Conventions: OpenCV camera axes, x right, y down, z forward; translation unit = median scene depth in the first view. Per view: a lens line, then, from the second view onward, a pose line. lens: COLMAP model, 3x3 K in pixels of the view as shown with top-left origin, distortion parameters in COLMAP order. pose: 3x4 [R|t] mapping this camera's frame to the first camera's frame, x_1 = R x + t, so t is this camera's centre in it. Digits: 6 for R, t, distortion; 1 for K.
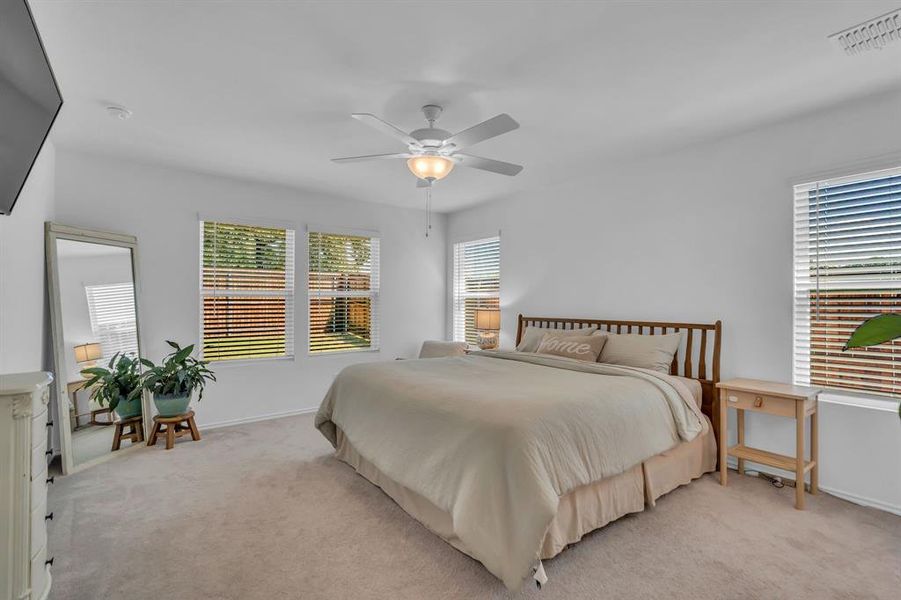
lens RADIAL K [[416.7, 0, 450.3], [0, 416.7, 297.8], [0, 0, 1]] dist [-0.000583, 0.002798]
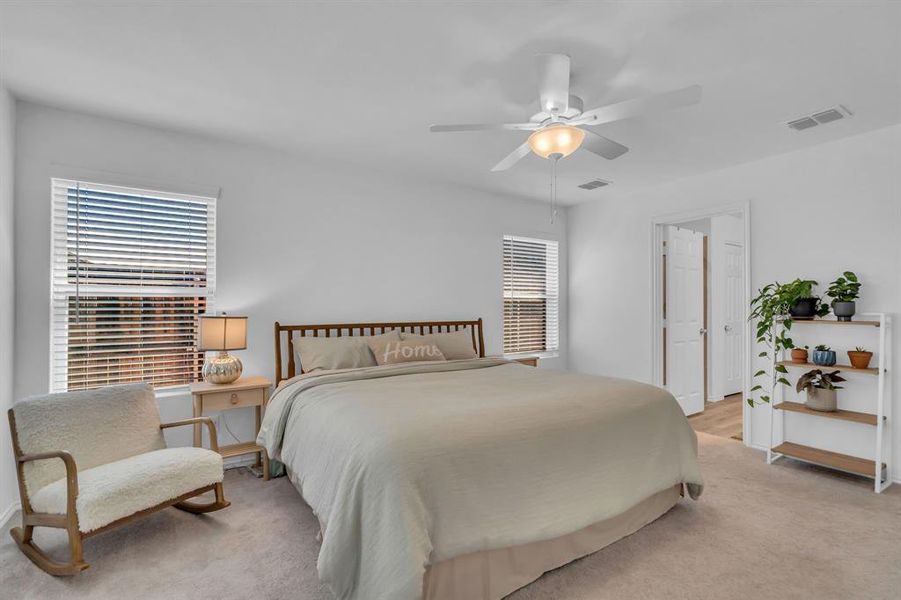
lens RADIAL K [[416.7, 0, 450.5], [0, 416.7, 302.2], [0, 0, 1]] dist [-0.000583, 0.002798]
pose [[0.075929, 0.003144, 0.997108, -0.562564], [-0.011108, 0.999936, -0.002307, 0.004760], [-0.997051, -0.010901, 0.075959, 0.722245]]
